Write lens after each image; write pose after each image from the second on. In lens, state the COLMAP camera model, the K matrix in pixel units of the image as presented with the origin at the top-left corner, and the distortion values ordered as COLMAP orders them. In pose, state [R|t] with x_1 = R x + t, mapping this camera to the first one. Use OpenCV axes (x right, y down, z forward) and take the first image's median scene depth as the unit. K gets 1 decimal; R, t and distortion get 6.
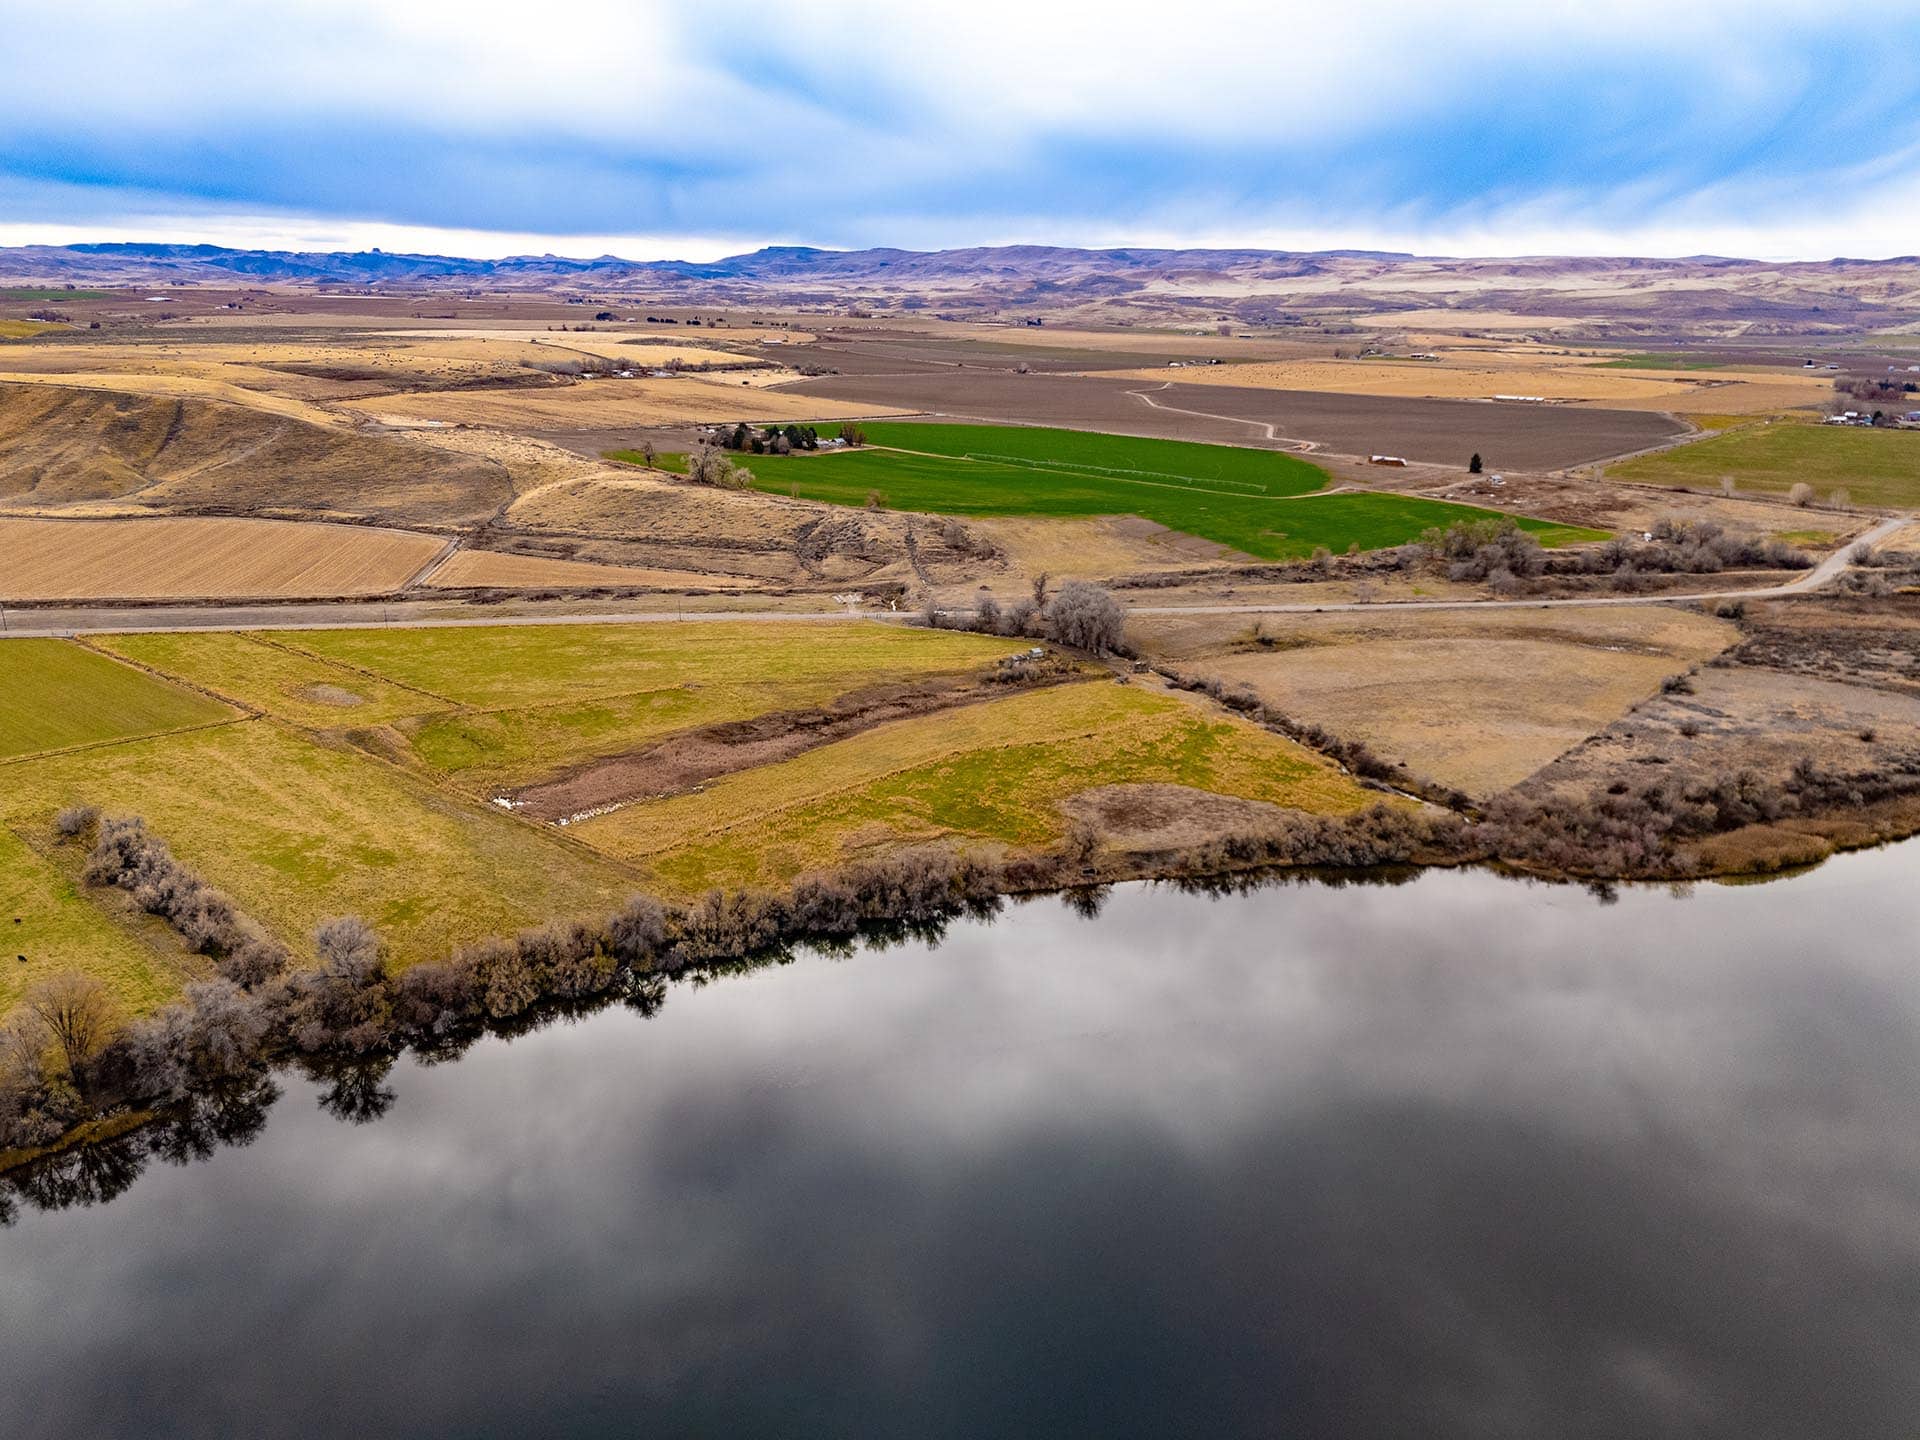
lens RADIAL K [[1407.8, 0, 965.4], [0, 1407.8, 715.6], [0, 0, 1]] dist [0.064910, -0.050647]
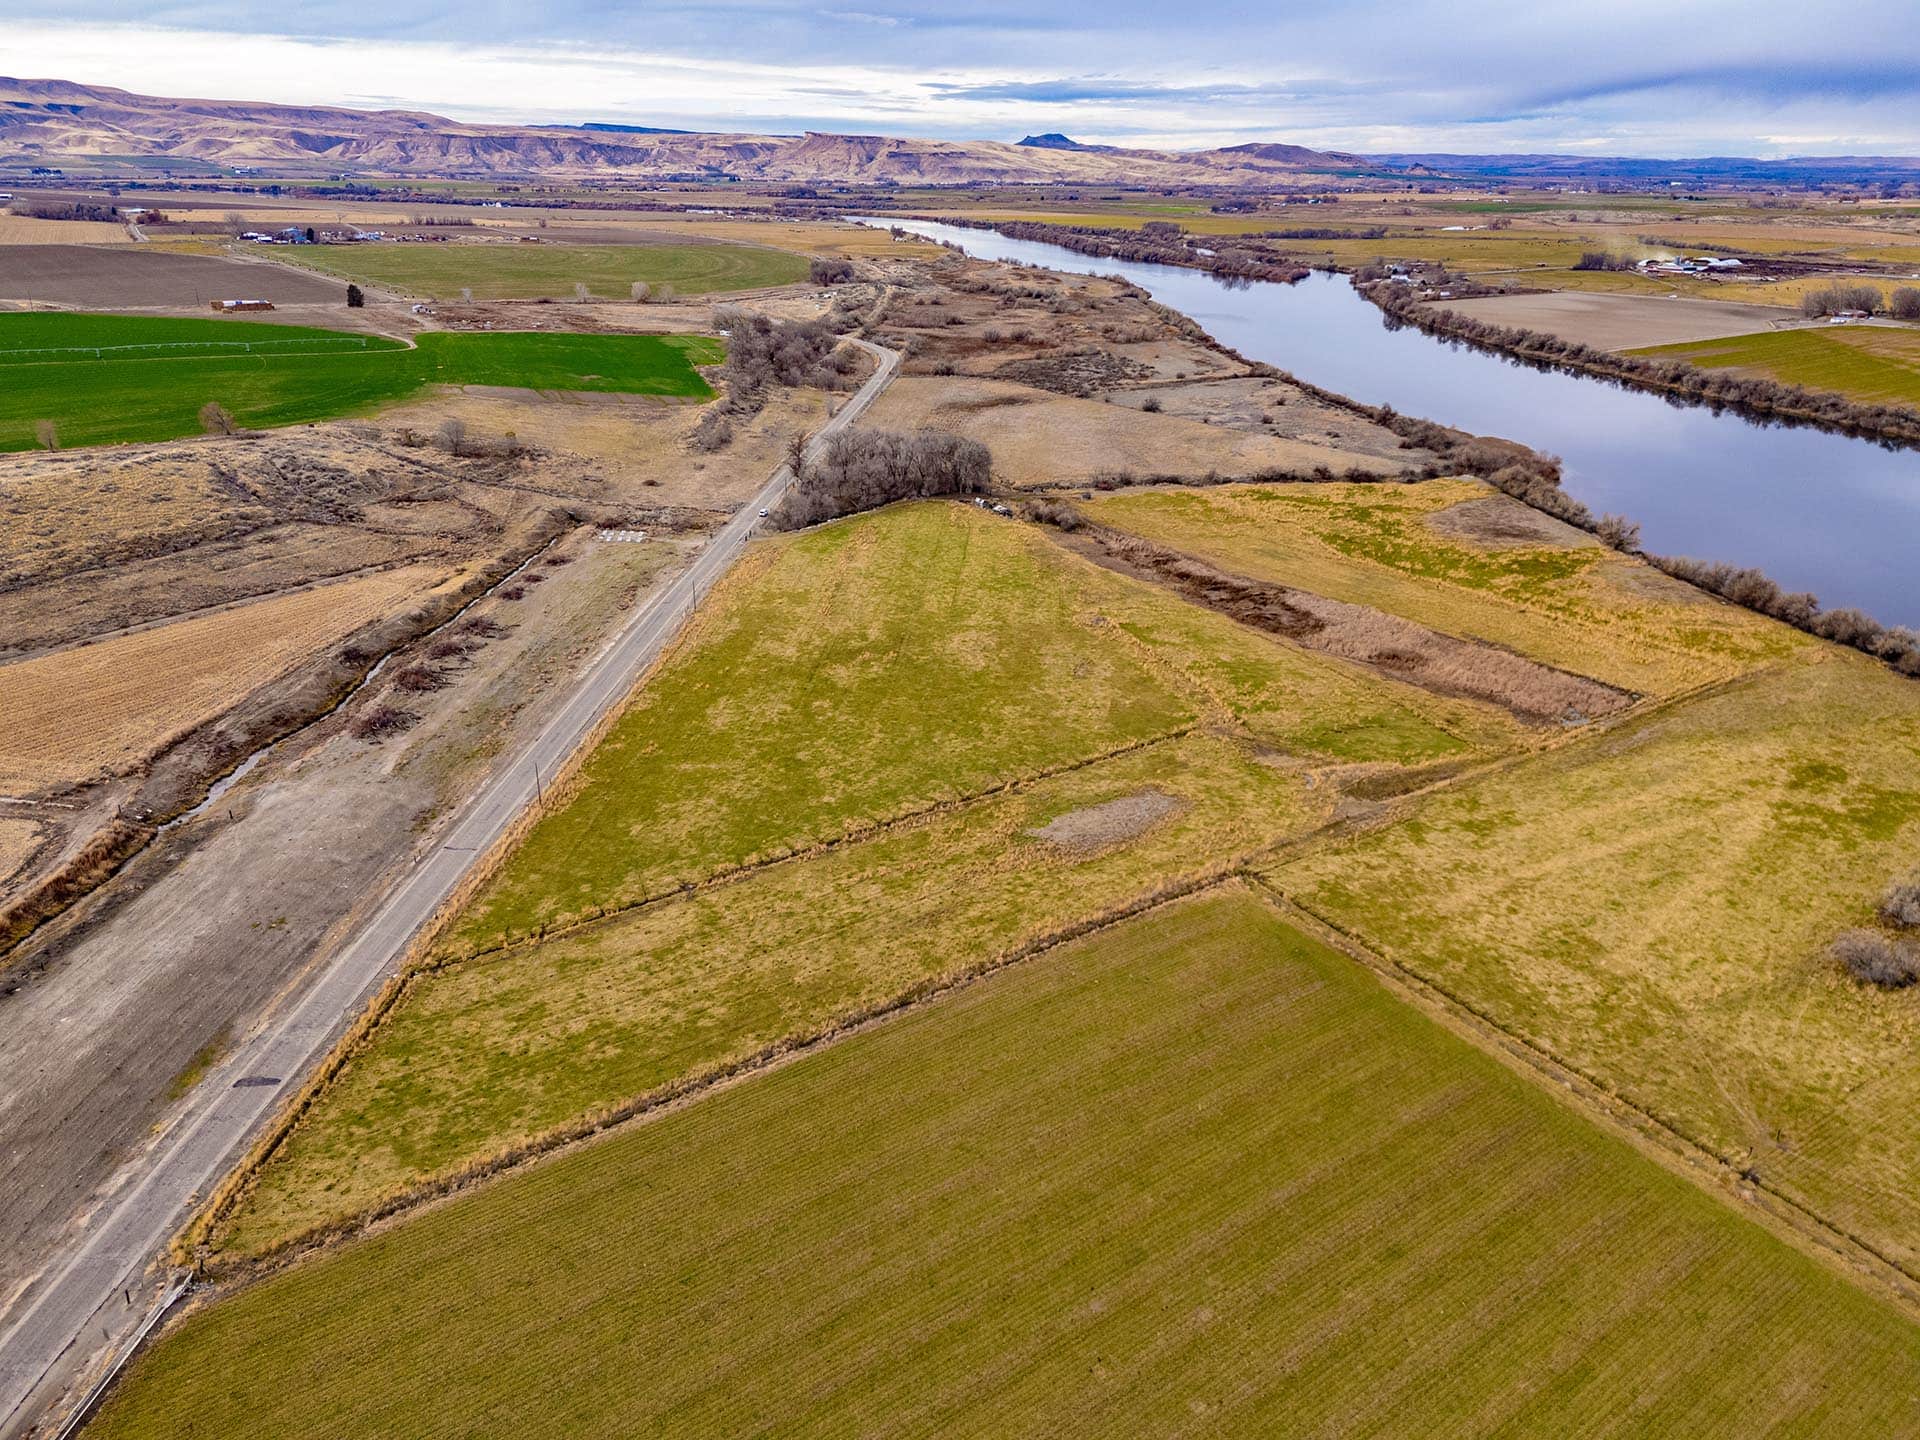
lens RADIAL K [[1407.8, 0, 965.4], [0, 1407.8, 715.6], [0, 0, 1]] dist [0.064910, -0.050647]
pose [[0.227694, -0.363463, 0.903355, -0.430881], [0.267104, 0.915451, 0.301006, -0.103741], [-0.936382, 0.172752, 0.305525, 0.420067]]
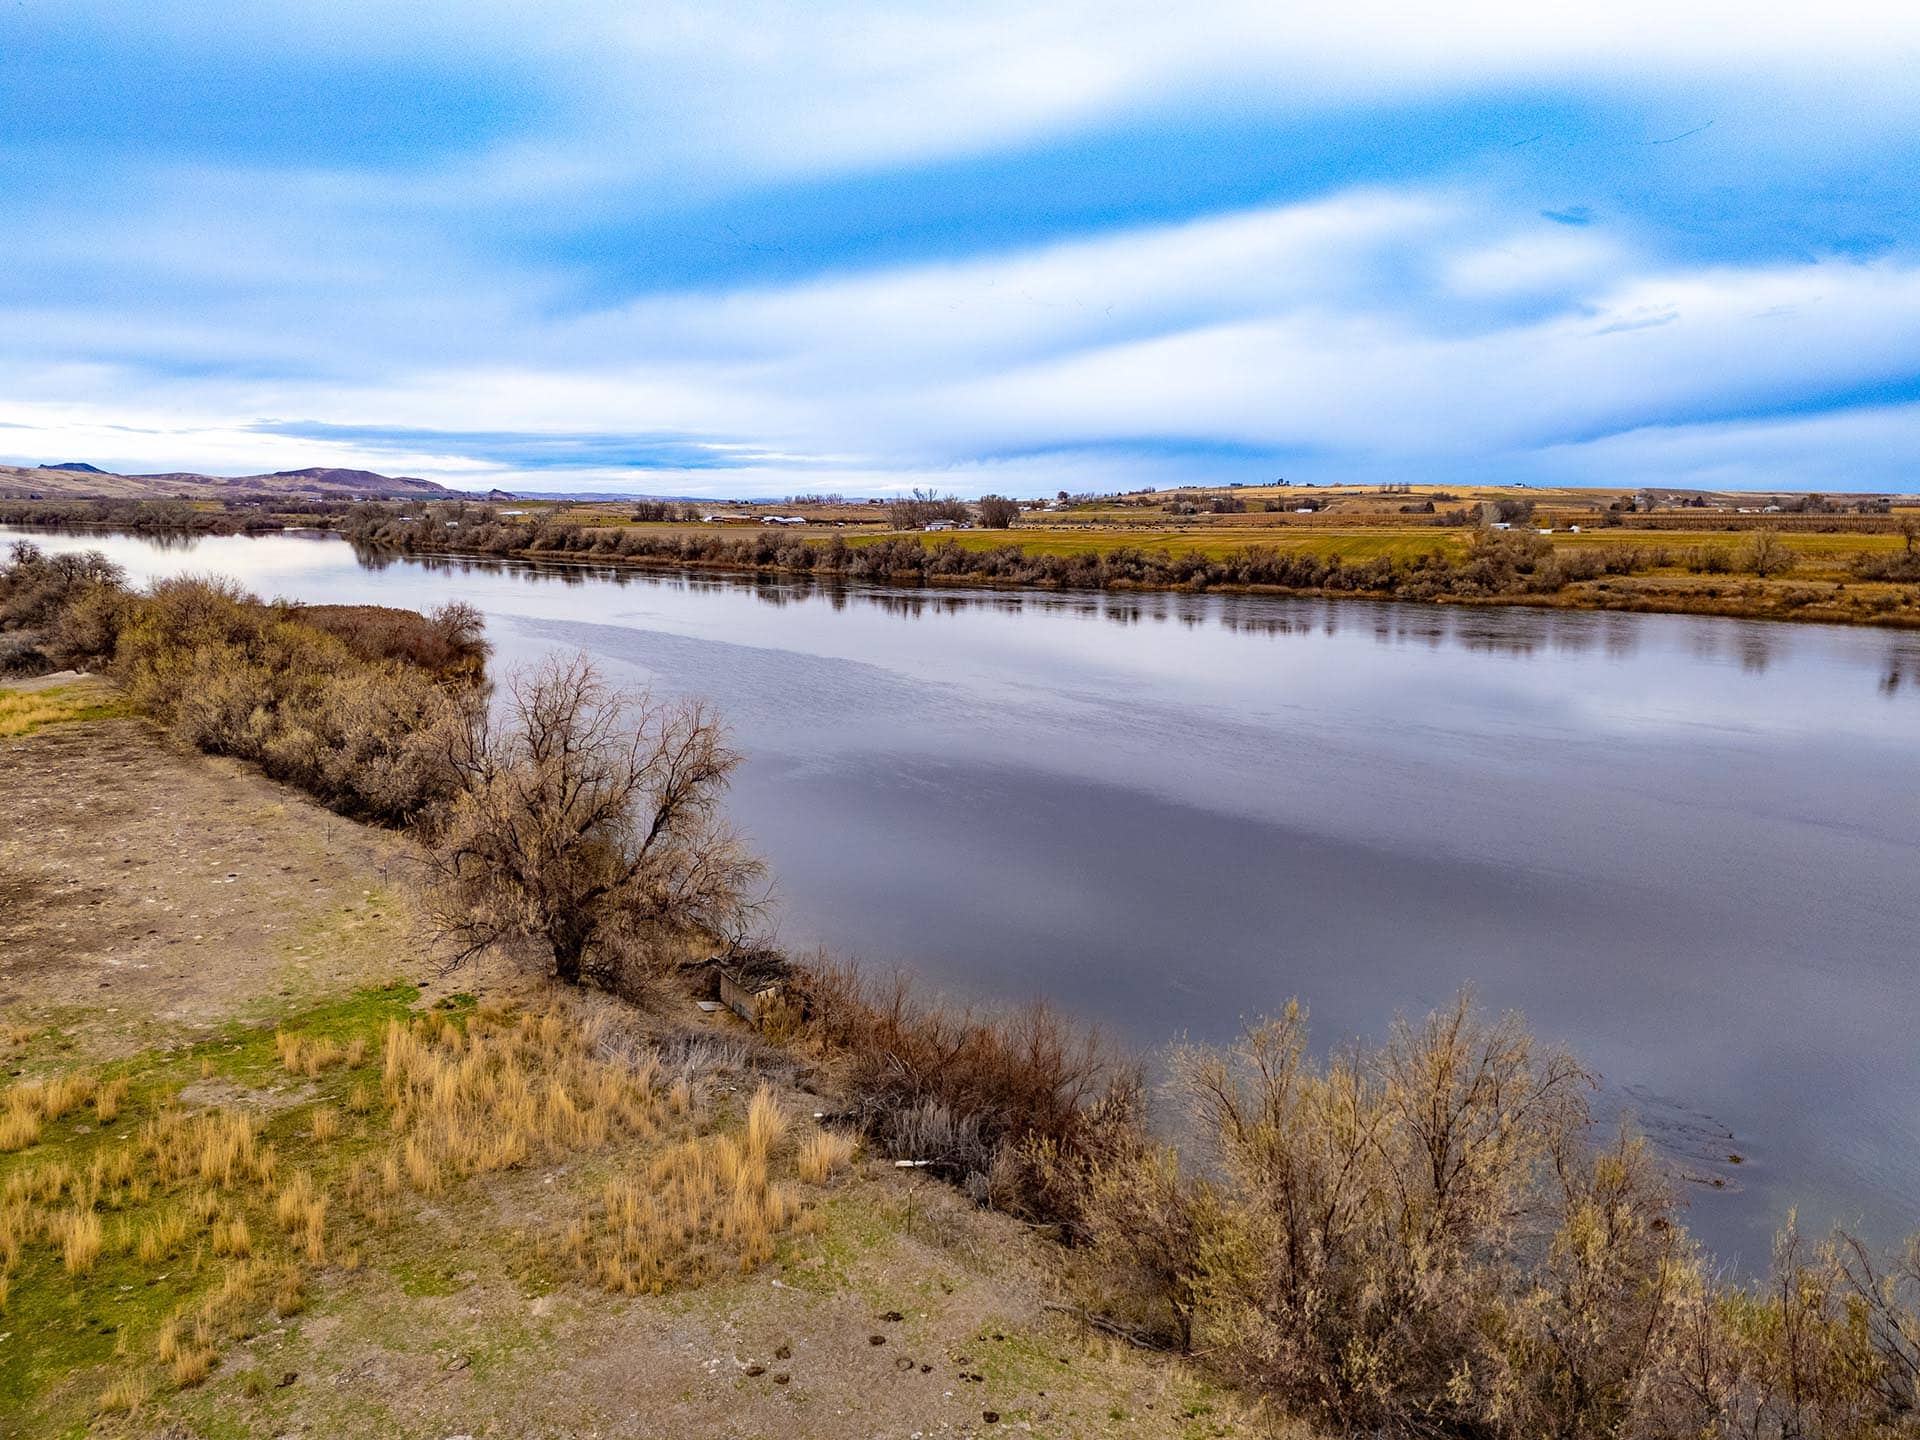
lens RADIAL K [[1399.3, 0, 960.0], [0, 1399.3, 720.0], [0, 0, 1]] dist [0.129736, -0.174781]
pose [[-0.354059, -0.151753, 0.922829, -0.018272], [0.257943, 0.932628, 0.252328, 0.018342], [-0.898948, 0.327377, -0.291062, 0.356146]]
